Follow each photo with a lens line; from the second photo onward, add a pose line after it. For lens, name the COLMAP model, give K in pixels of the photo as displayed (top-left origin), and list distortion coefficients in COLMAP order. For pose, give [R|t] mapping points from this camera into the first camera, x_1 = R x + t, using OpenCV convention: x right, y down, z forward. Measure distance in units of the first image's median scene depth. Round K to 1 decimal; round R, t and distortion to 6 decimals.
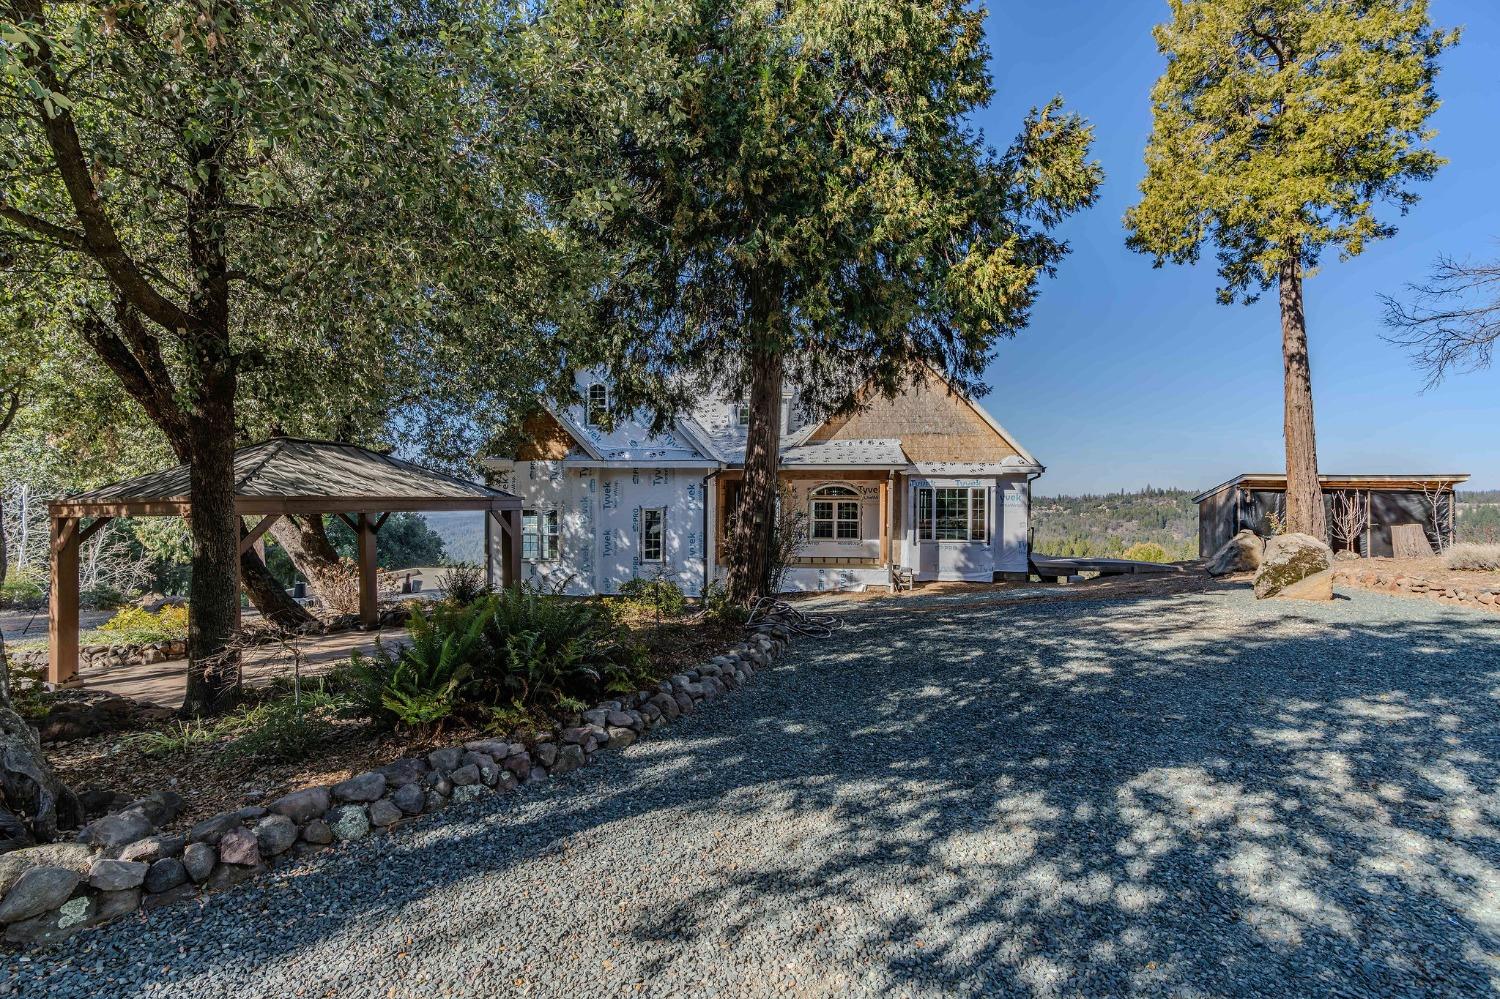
lens RADIAL K [[673.5, 0, 753.6], [0, 673.5, 496.5], [0, 0, 1]] dist [-0.001699, -0.000381]
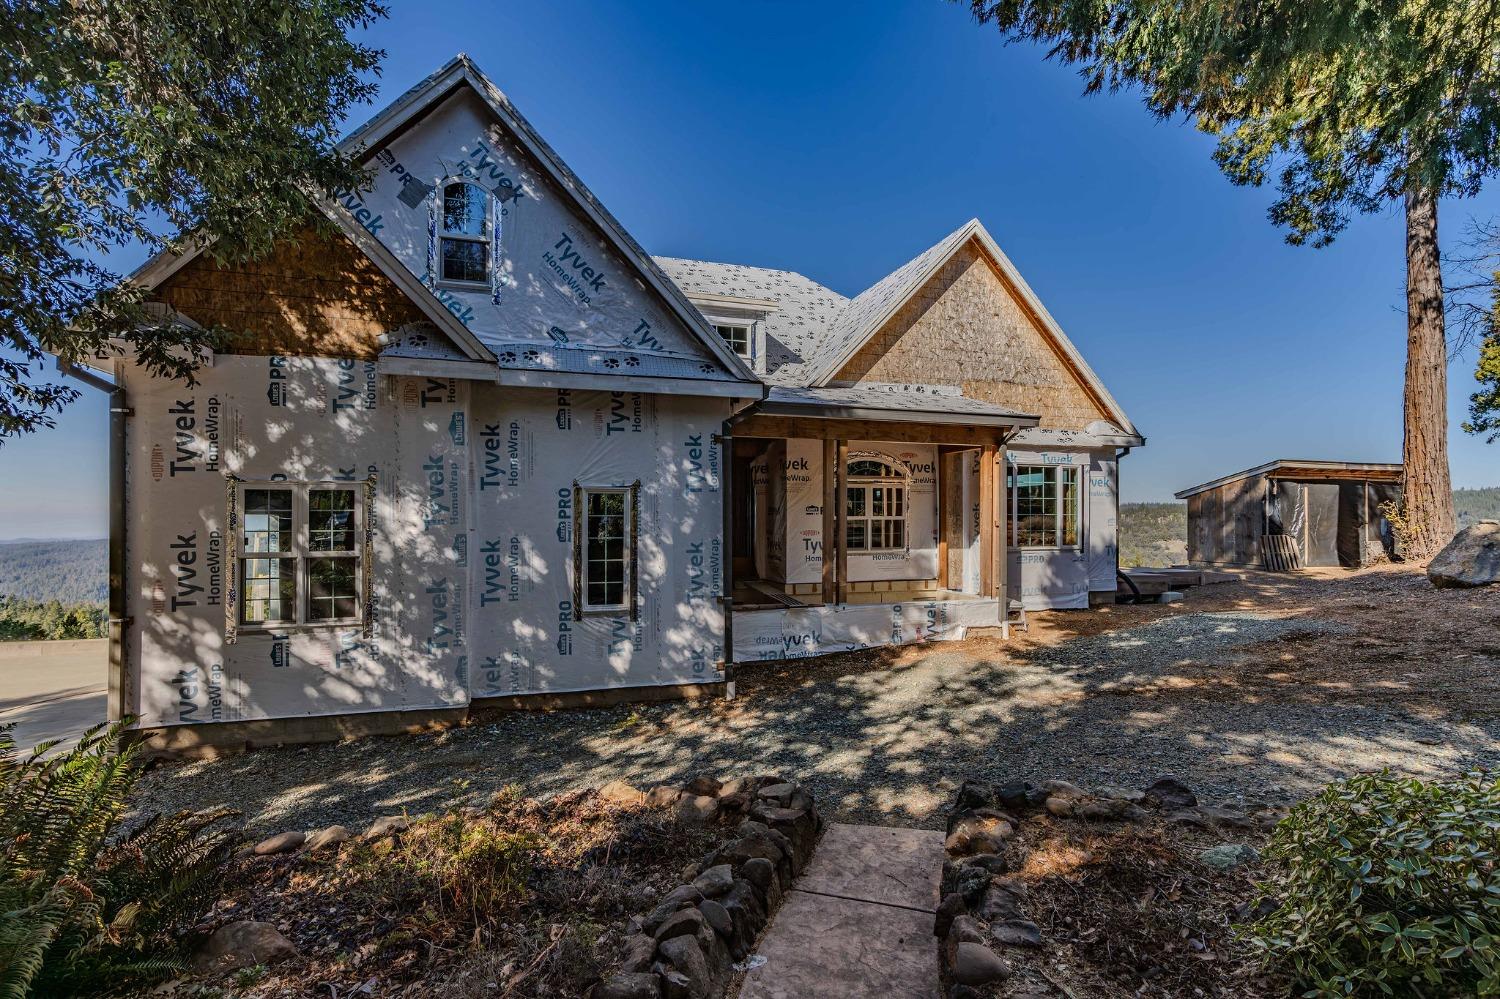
lens RADIAL K [[673.5, 0, 736.8], [0, 673.5, 511.1], [0, 0, 1]] dist [-0.001699, -0.000381]
pose [[0.918622, -0.002194, 0.395132, -0.242307], [0.004856, 0.999972, -0.005738, 0.035781], [-0.395108, 0.007190, 0.918606, 0.565642]]
